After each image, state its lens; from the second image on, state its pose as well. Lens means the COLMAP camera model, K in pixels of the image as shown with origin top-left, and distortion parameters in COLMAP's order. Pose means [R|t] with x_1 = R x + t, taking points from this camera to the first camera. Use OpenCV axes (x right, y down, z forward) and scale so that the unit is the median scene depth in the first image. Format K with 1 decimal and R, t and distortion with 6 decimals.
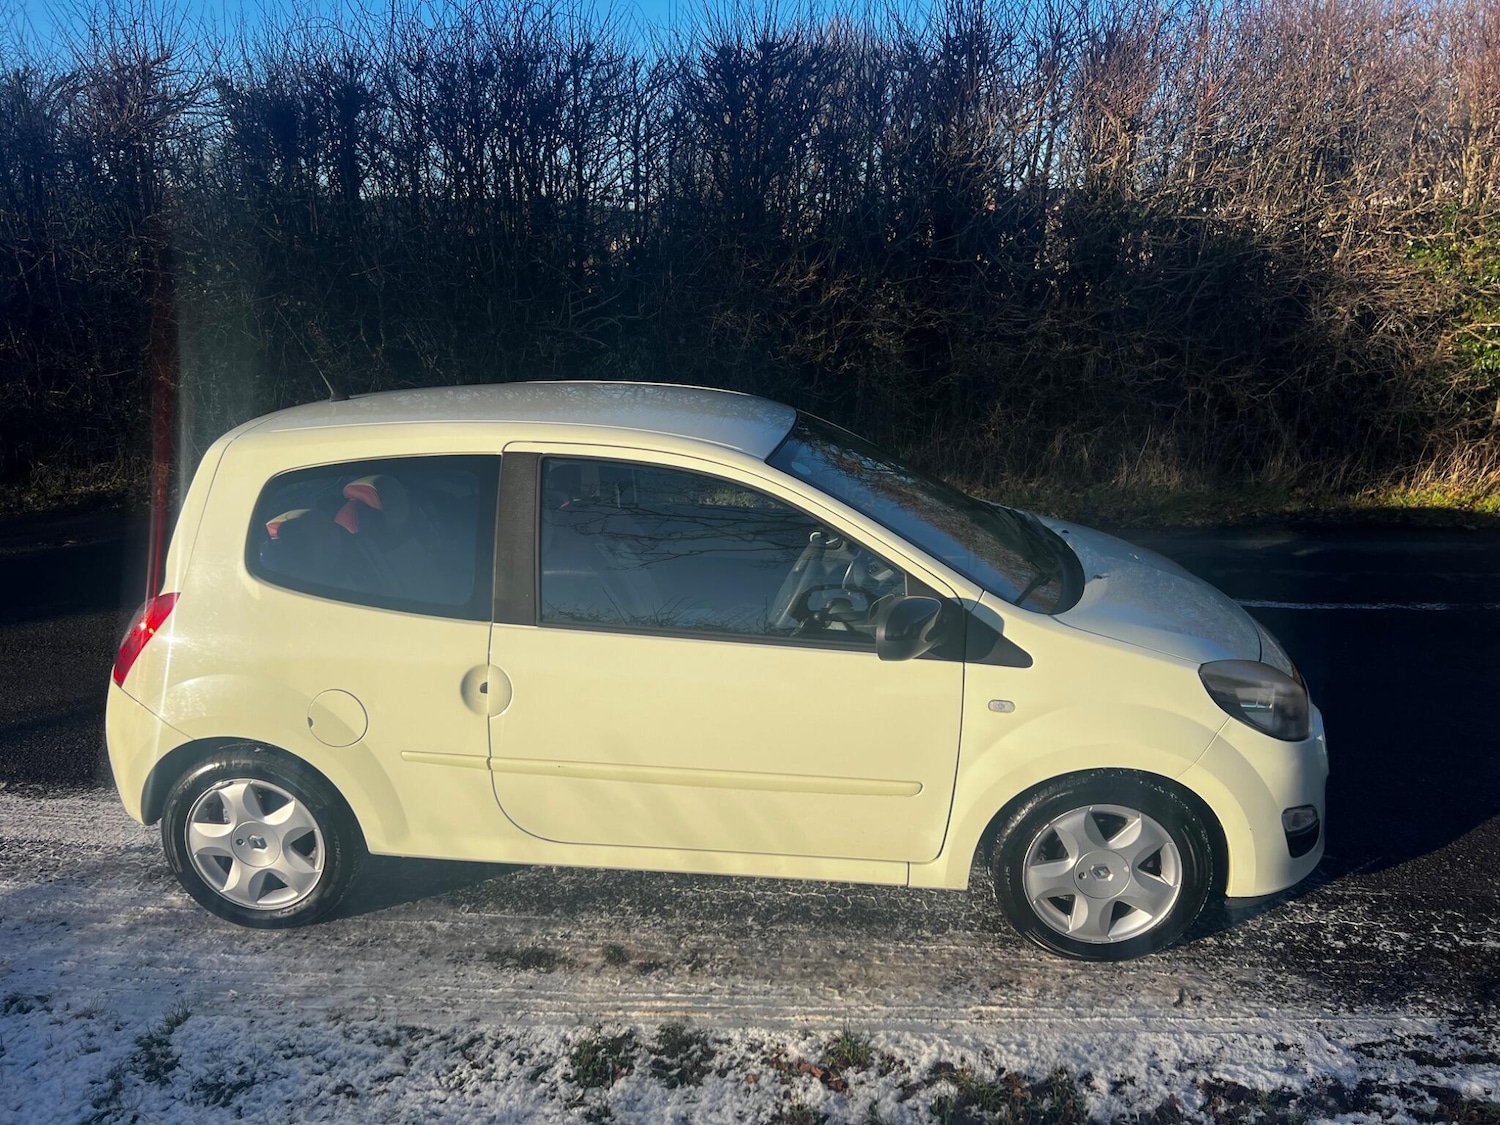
lens RADIAL K [[1143.4, 0, 747.6], [0, 1143.4, 568.8], [0, 0, 1]] dist [0.047425, -0.056654]
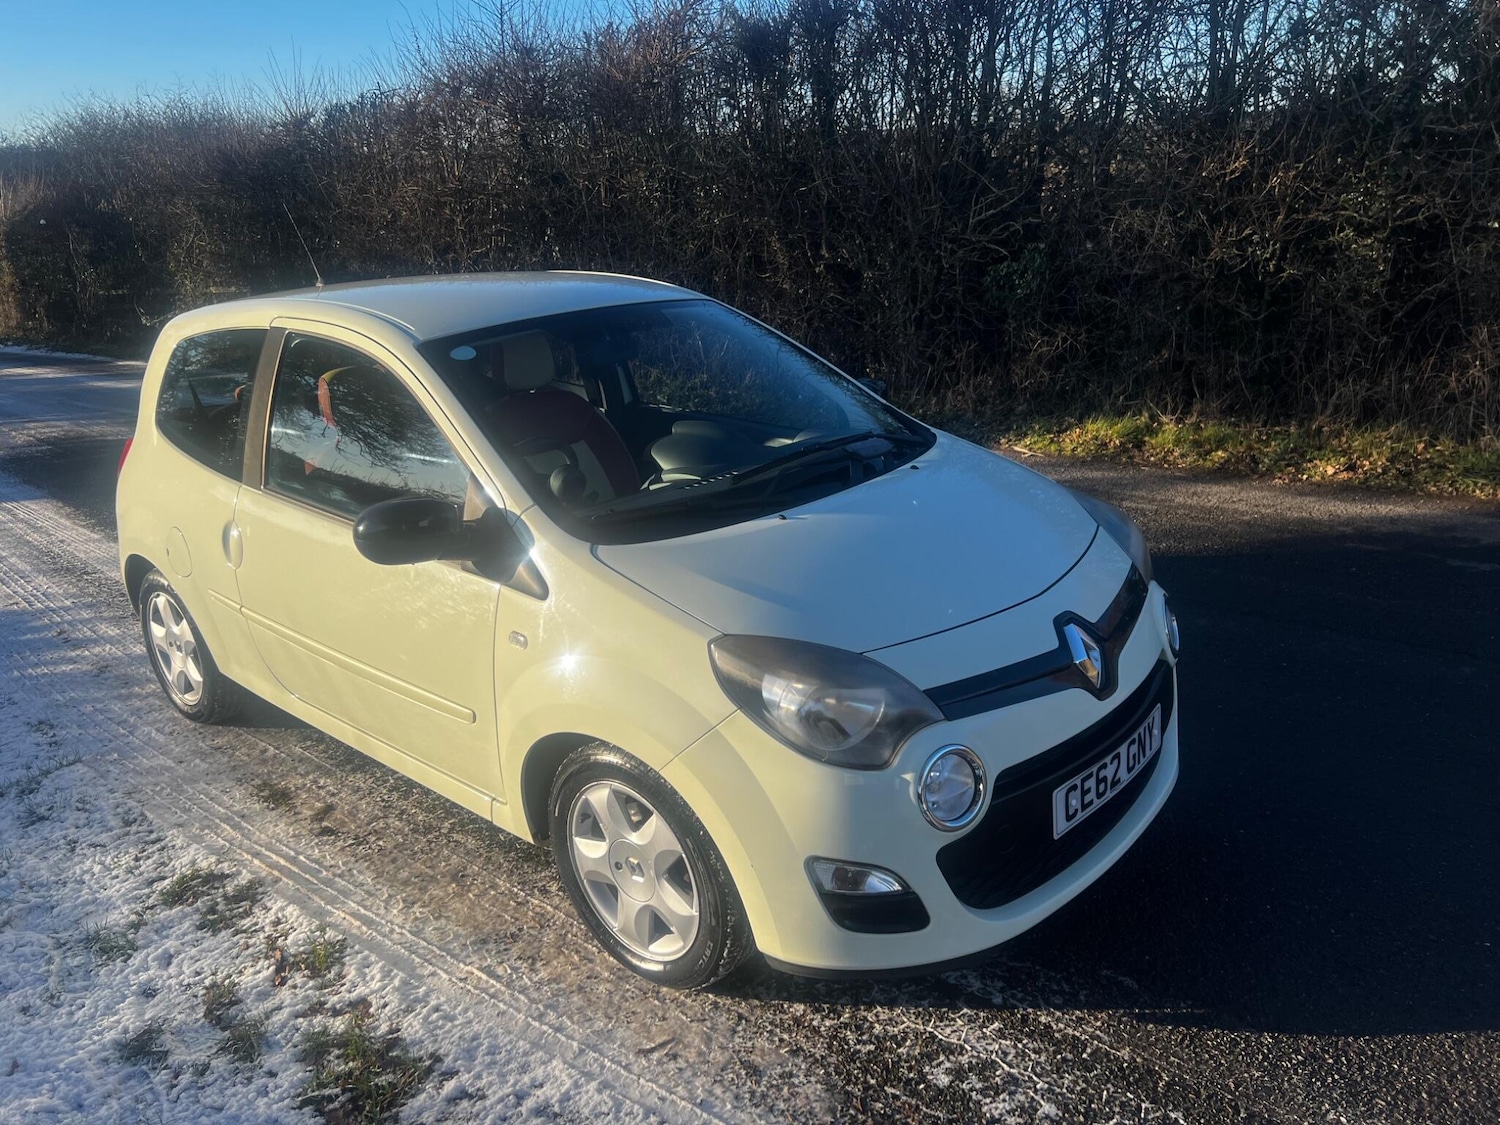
lens RADIAL K [[1143.4, 0, 748.3], [0, 1143.4, 571.4], [0, 0, 1]] dist [0.047425, -0.056654]
pose [[0.801658, 0.149015, -0.578912, 0.880900], [-0.112900, 0.988745, 0.098169, -0.035297], [0.587024, -0.013339, 0.809459, 0.428932]]
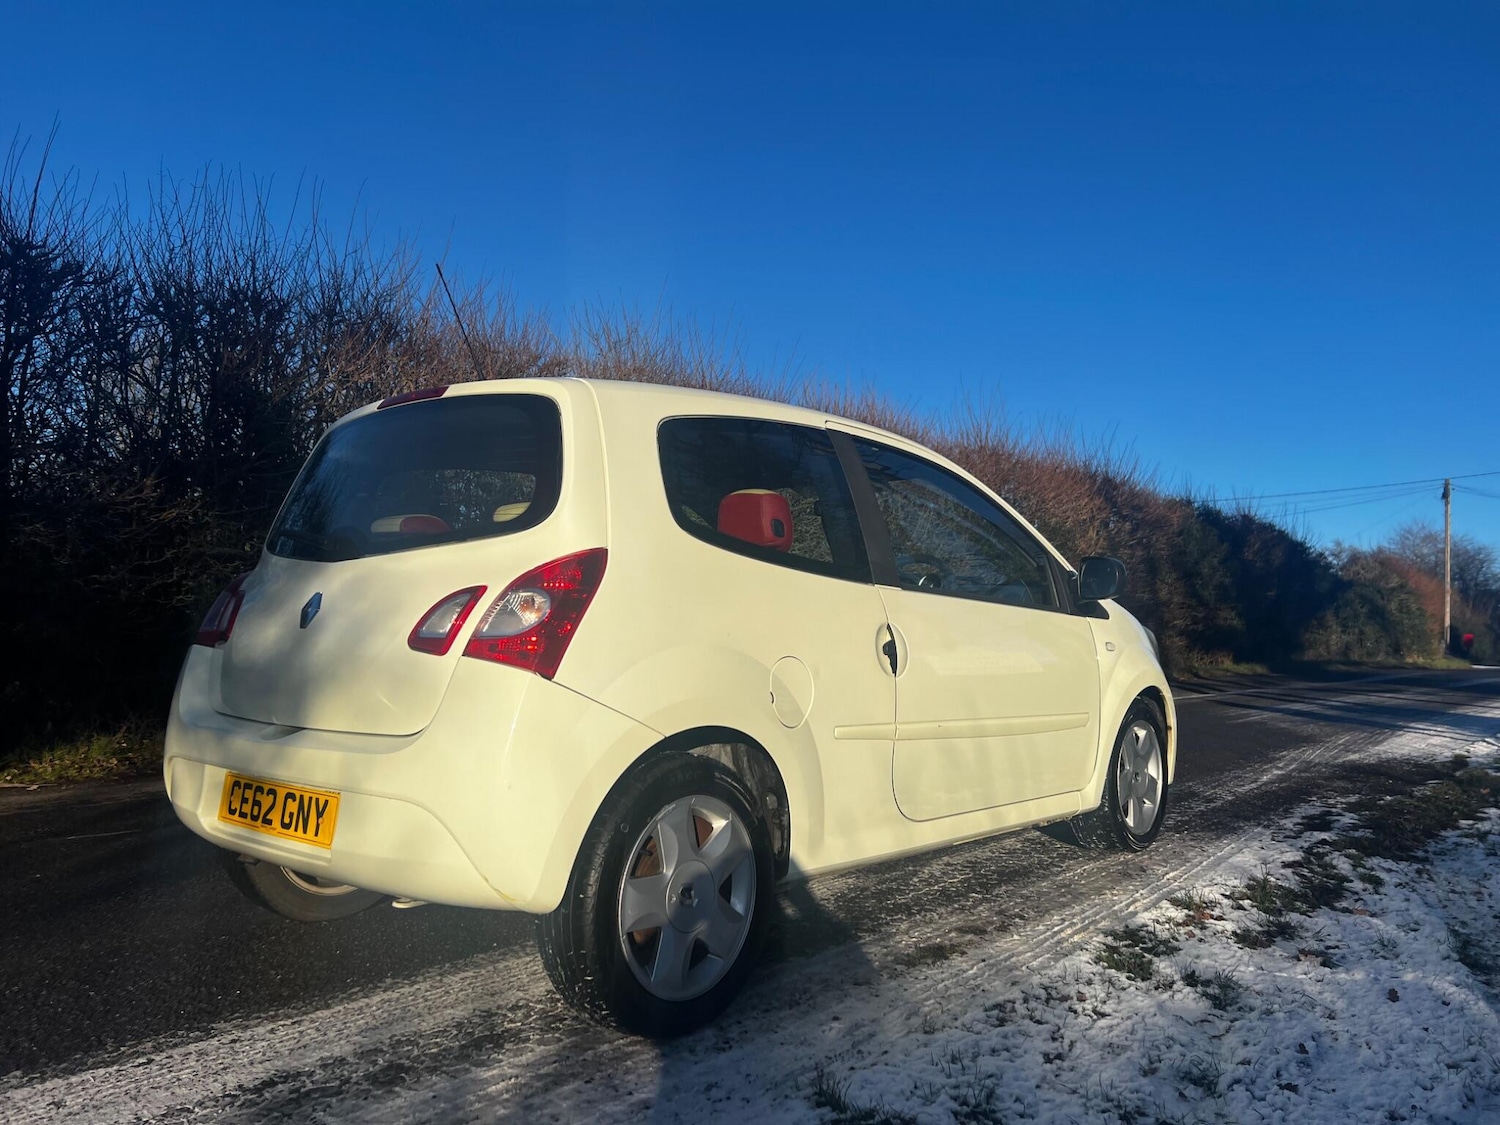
lens RADIAL K [[1143.4, 0, 753.3], [0, 1143.4, 565.6], [0, 0, 1]] dist [0.047425, -0.056654]
pose [[0.575924, 0.050234, 0.815959, -1.177035], [0.211295, 0.955049, -0.207934, 0.231822], [-0.789726, 0.292162, 0.539421, 0.601016]]
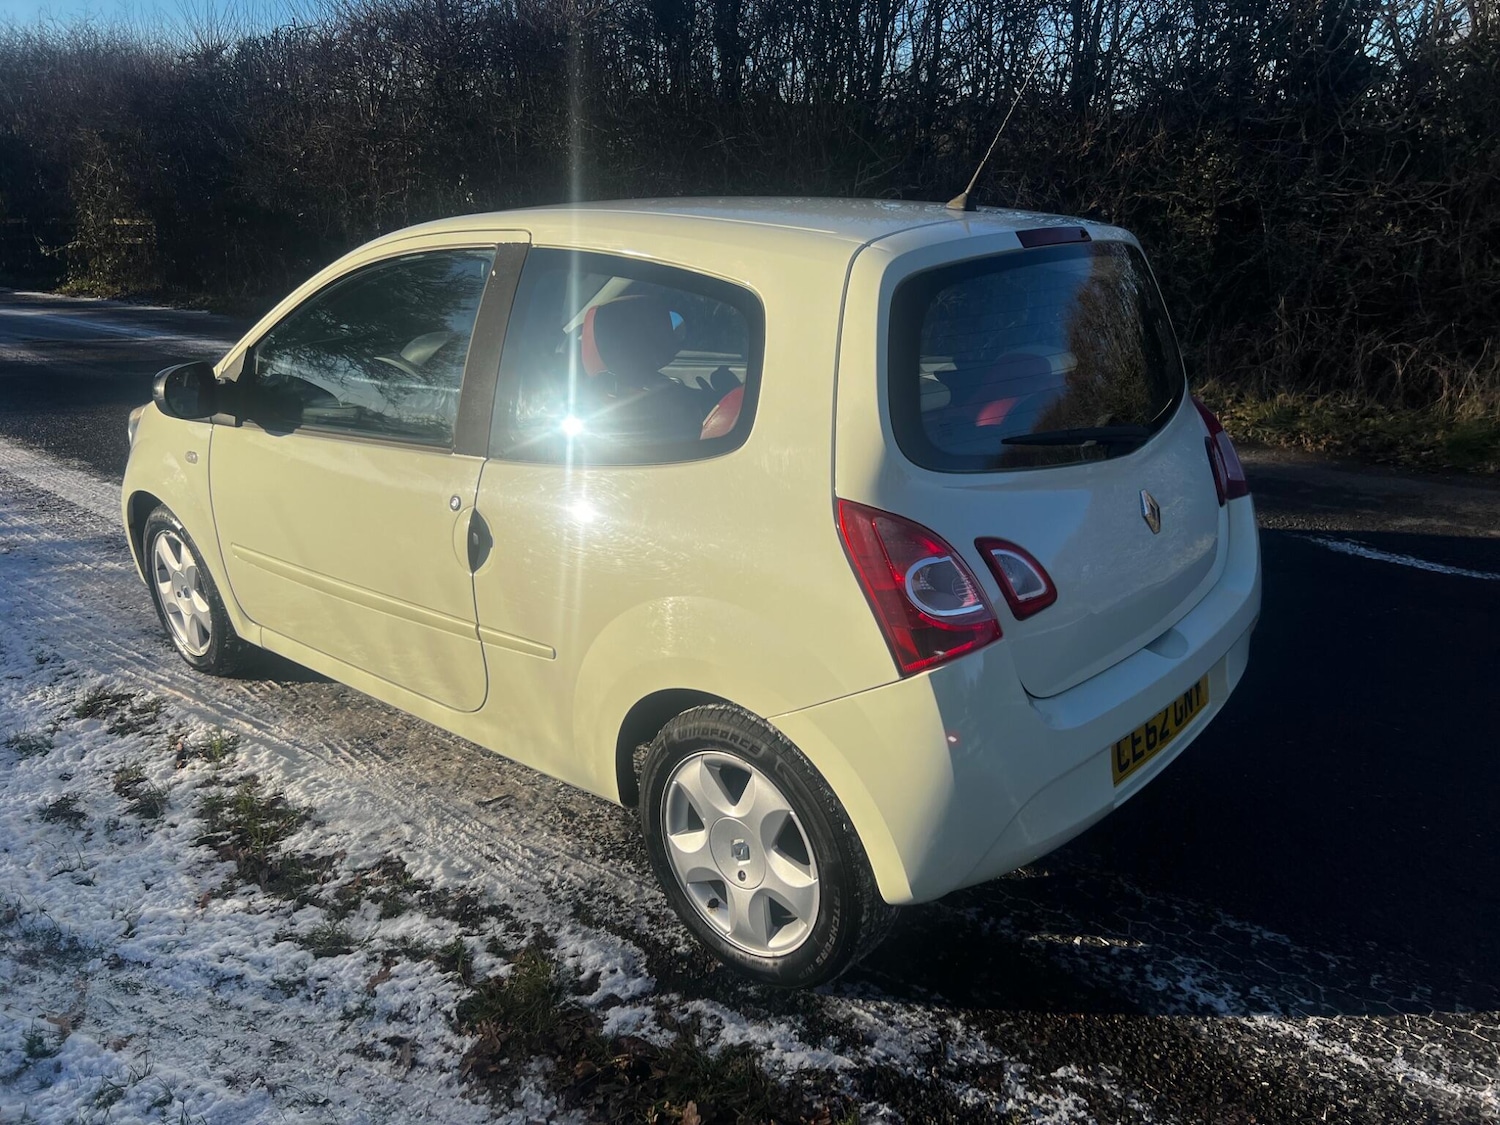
lens RADIAL K [[1143.4, 0, 774.2], [0, 1143.4, 572.5], [0, 0, 1]] dist [0.047425, -0.056654]
pose [[0.844744, 0.184012, -0.502541, 1.100496], [-0.147928, 0.982729, 0.111180, 0.035598], [0.514320, -0.019579, 0.857375, 0.297949]]
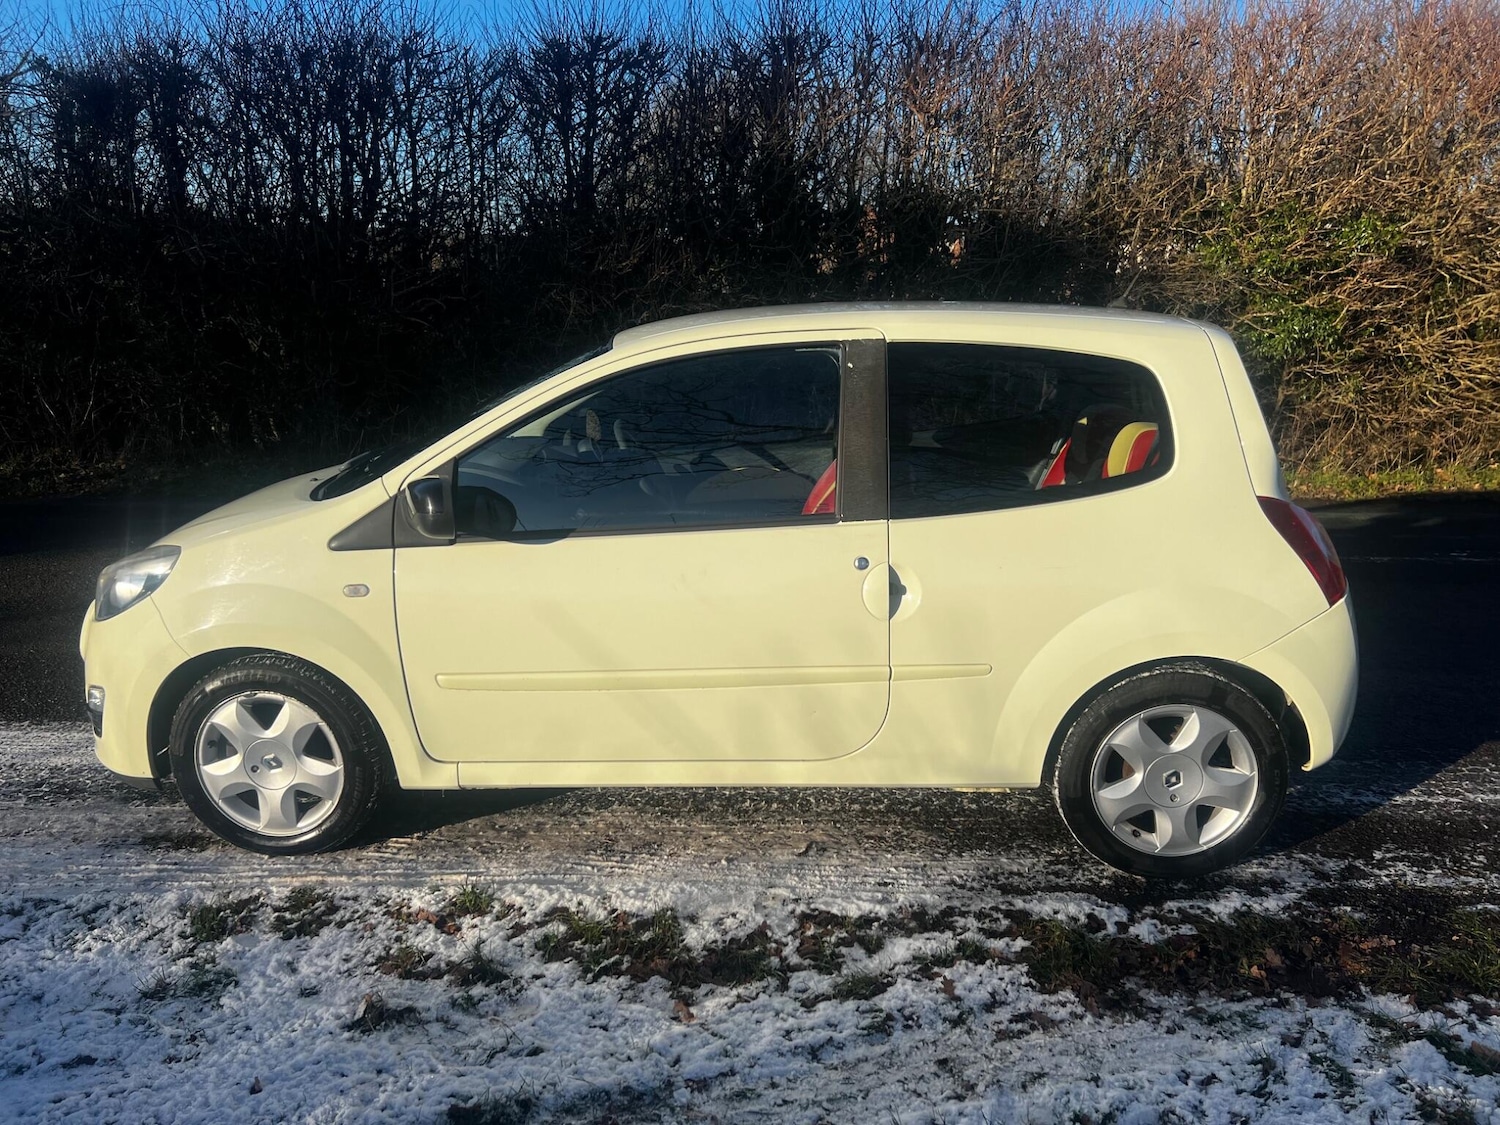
lens RADIAL K [[1143.4, 0, 764.2], [0, 1143.4, 559.7], [0, 0, 1]] dist [0.047425, -0.056654]
pose [[0.996514, -0.003947, 0.083333, 0.263975], [0.006856, 0.999376, -0.034647, 0.149432], [-0.083144, 0.035097, 0.995919, -0.061049]]
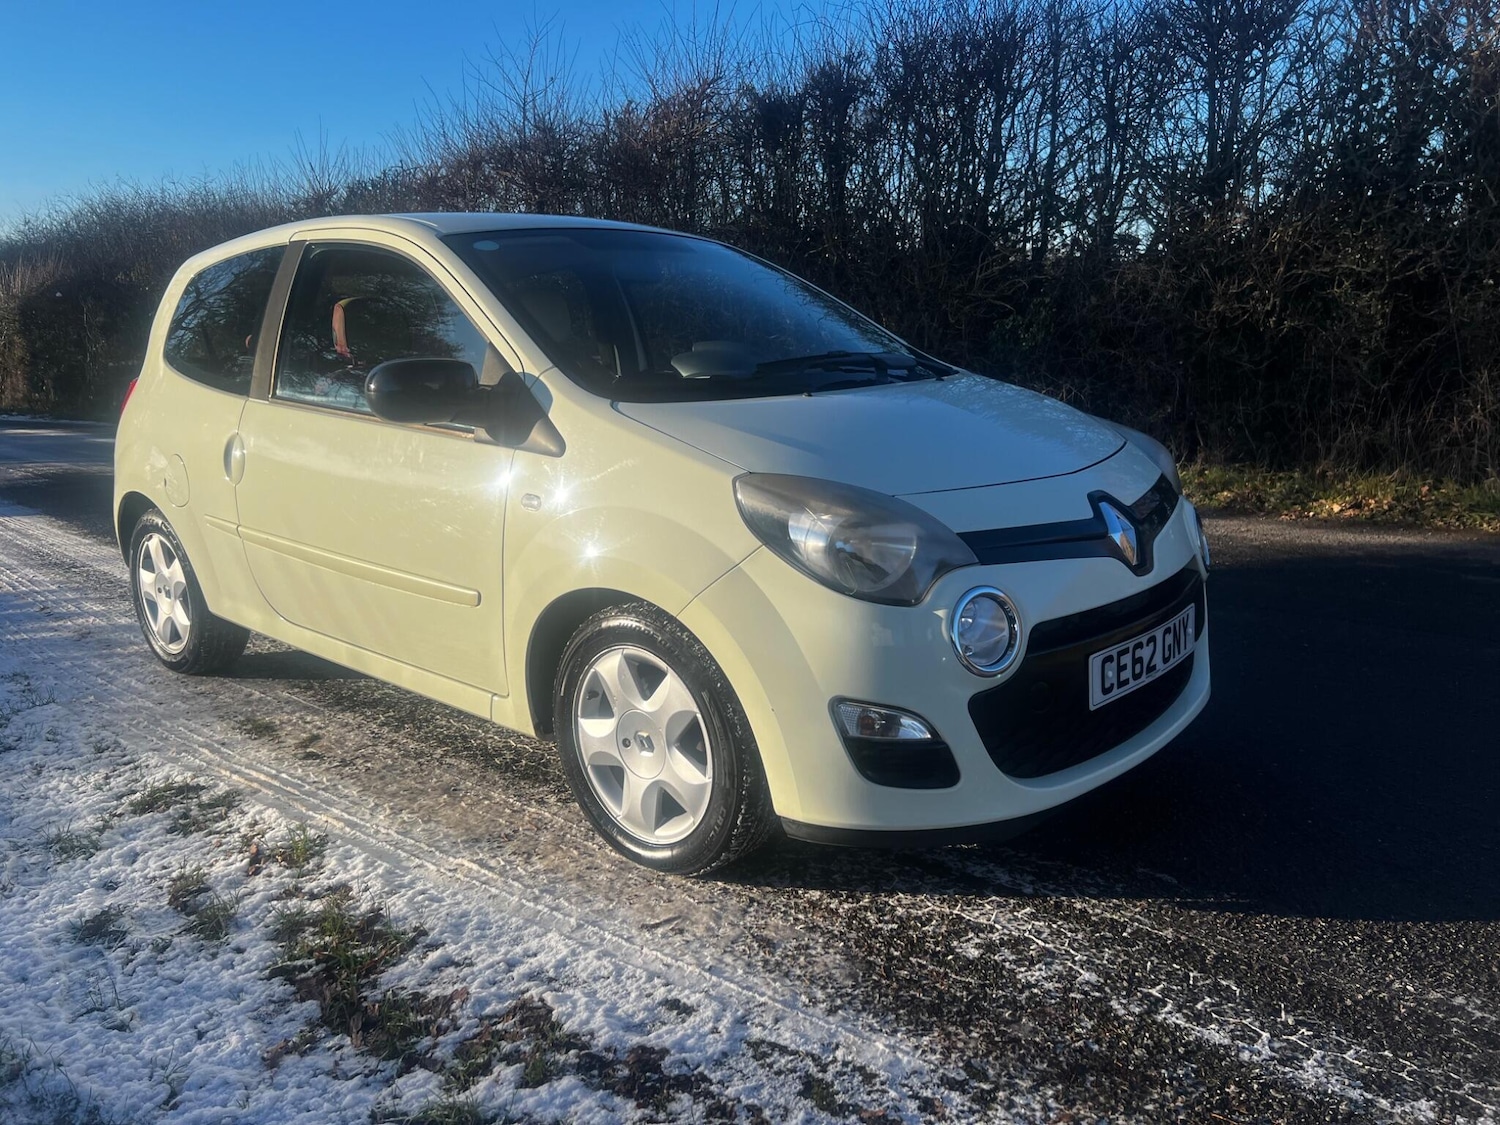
lens RADIAL K [[1143.4, 0, 758.5], [0, 1143.4, 562.9], [0, 0, 1]] dist [0.047425, -0.056654]
pose [[0.806405, 0.111606, -0.580737, 0.868413], [-0.144071, 0.989518, -0.009889, 0.153932], [0.573546, 0.091641, 0.814031, 0.449218]]
